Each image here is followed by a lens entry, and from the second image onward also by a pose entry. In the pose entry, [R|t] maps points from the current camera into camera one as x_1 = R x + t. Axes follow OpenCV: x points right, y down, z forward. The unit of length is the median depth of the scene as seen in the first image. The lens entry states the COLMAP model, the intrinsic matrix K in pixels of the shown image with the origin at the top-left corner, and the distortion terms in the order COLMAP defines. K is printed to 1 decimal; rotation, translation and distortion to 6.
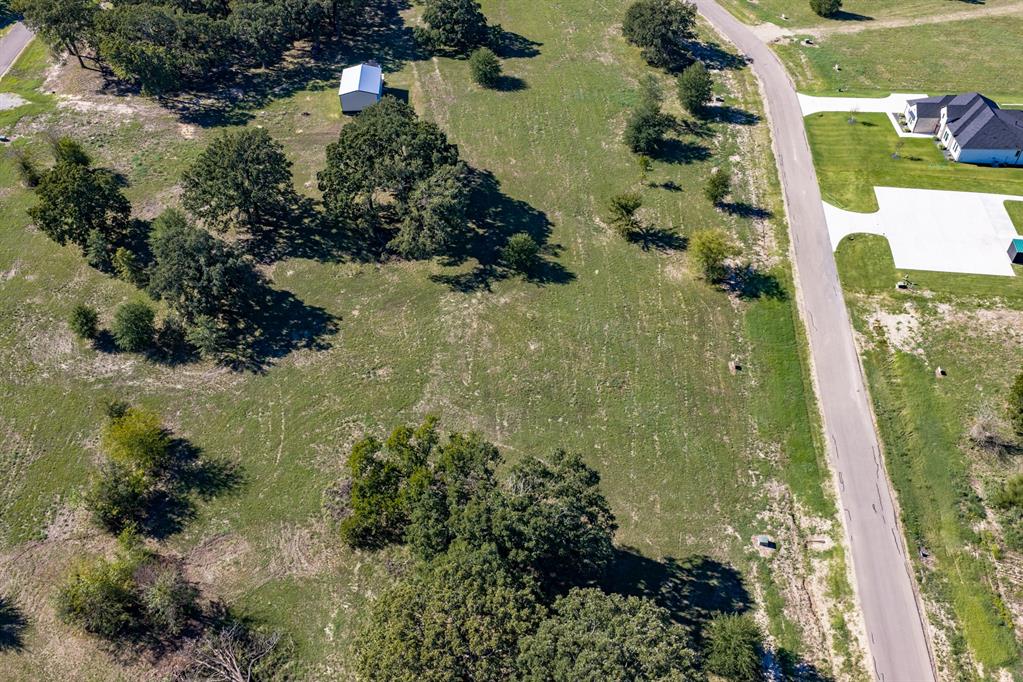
lens RADIAL K [[851.4, 0, 511.5], [0, 851.4, 341.0], [0, 0, 1]] dist [0.011456, -0.014176]
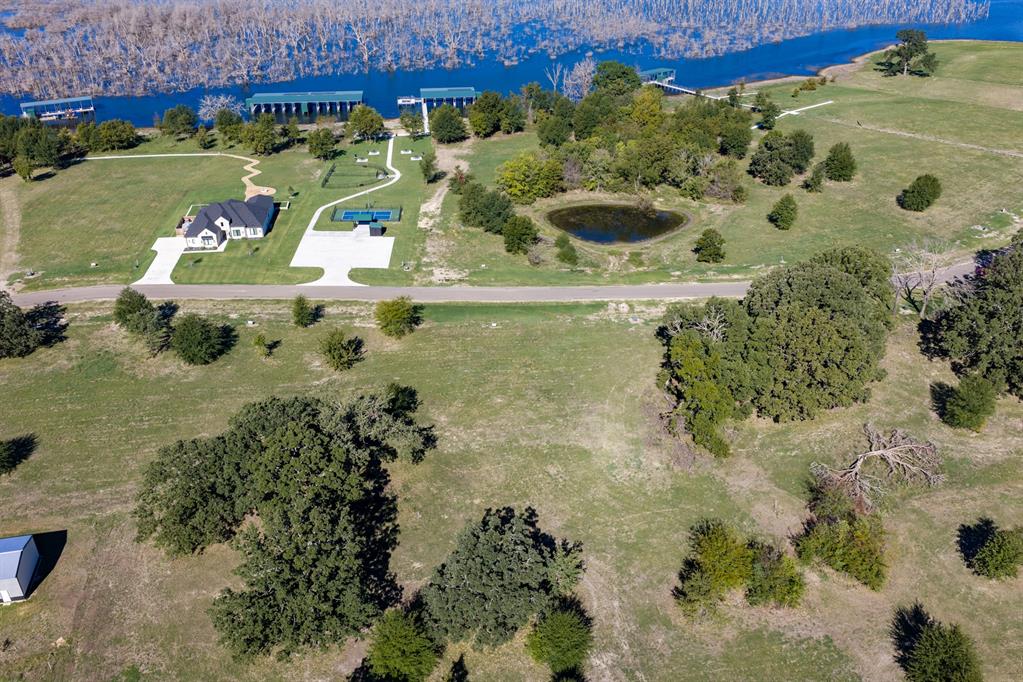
lens RADIAL K [[851.4, 0, 511.5], [0, 851.4, 341.0], [0, 0, 1]] dist [0.011456, -0.014176]
pose [[-0.153267, -0.489120, 0.858645, -1.004210], [0.682748, 0.575756, 0.449845, -0.591511], [-0.714398, 0.655185, 0.245701, 0.651269]]
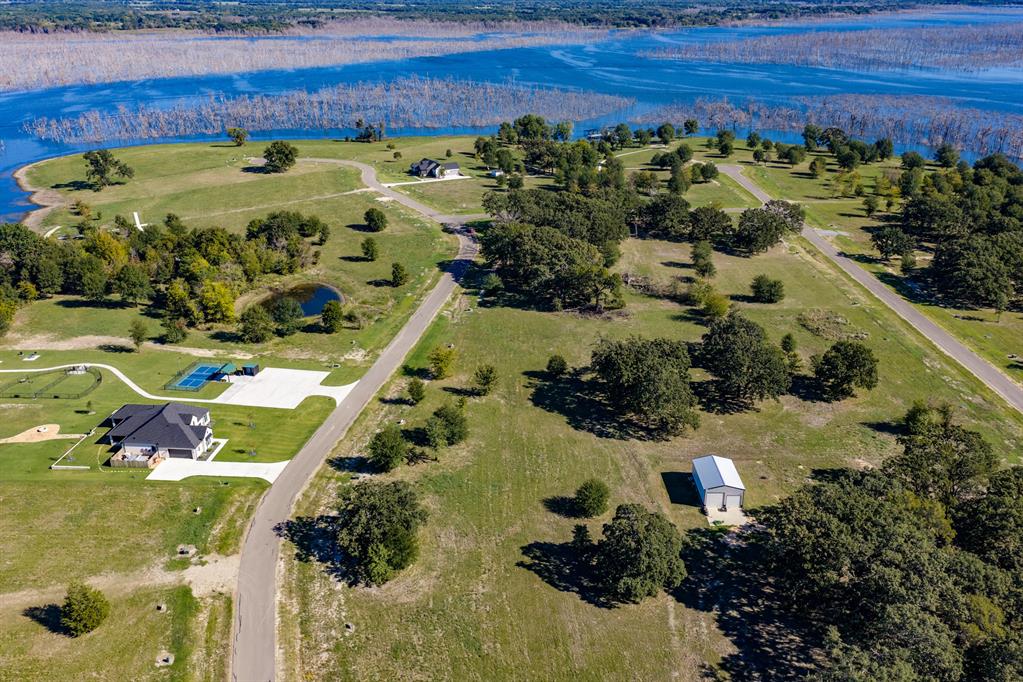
lens RADIAL K [[819.7, 0, 511.5], [0, 819.7, 341.0], [0, 0, 1]] dist [0.002438, 0.000961]
pose [[-0.998518, -0.016222, 0.051941, 0.009176], [0.041485, 0.390767, 0.919554, -1.808440], [-0.035214, 0.920347, -0.389515, 1.773645]]
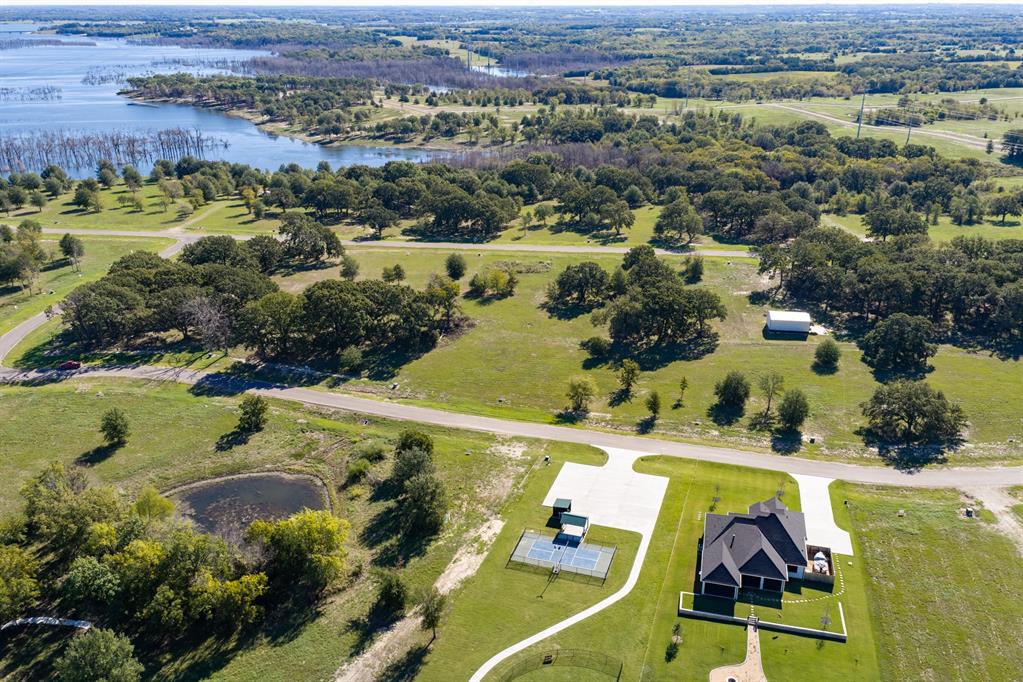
lens RADIAL K [[857.9, 0, 511.5], [0, 857.9, 341.0], [0, 0, 1]] dist [0.082893, -0.092831]
pose [[-0.205108, 0.366145, -0.907672, 1.877102], [-0.676437, 0.617221, 0.401836, -0.797001], [0.707364, 0.696403, 0.121077, 0.719179]]
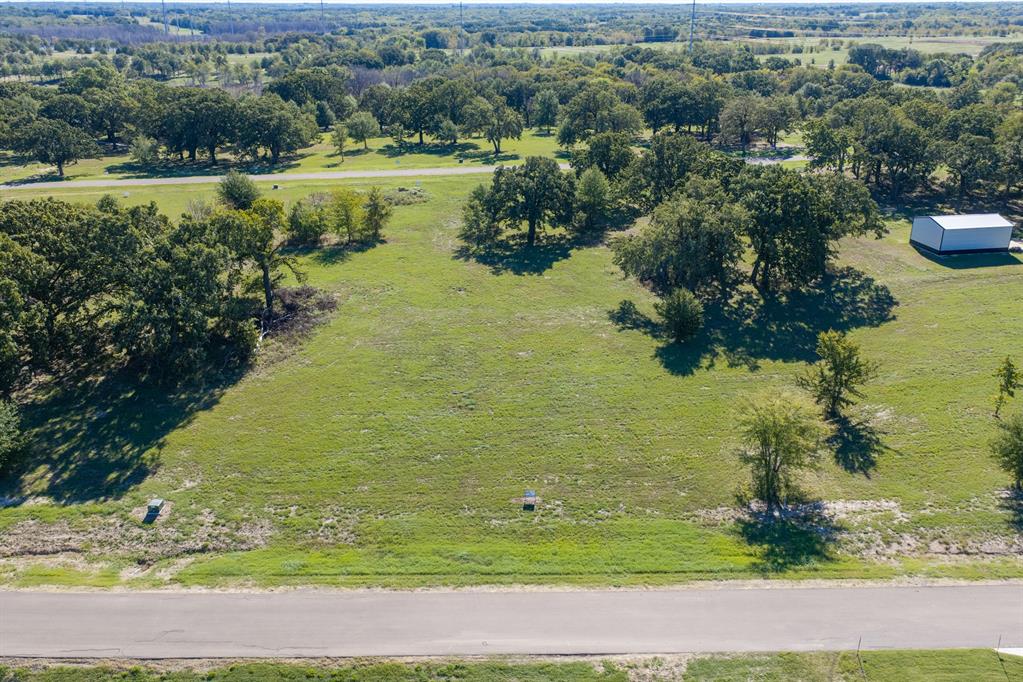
lens RADIAL K [[857.9, 0, 511.5], [0, 857.9, 341.0], [0, 0, 1]] dist [0.082893, -0.092831]
pose [[0.116692, 0.363750, -0.924159, 0.757413], [-0.688992, 0.699838, 0.188459, -0.145549], [0.715313, 0.614746, 0.332286, 0.746945]]
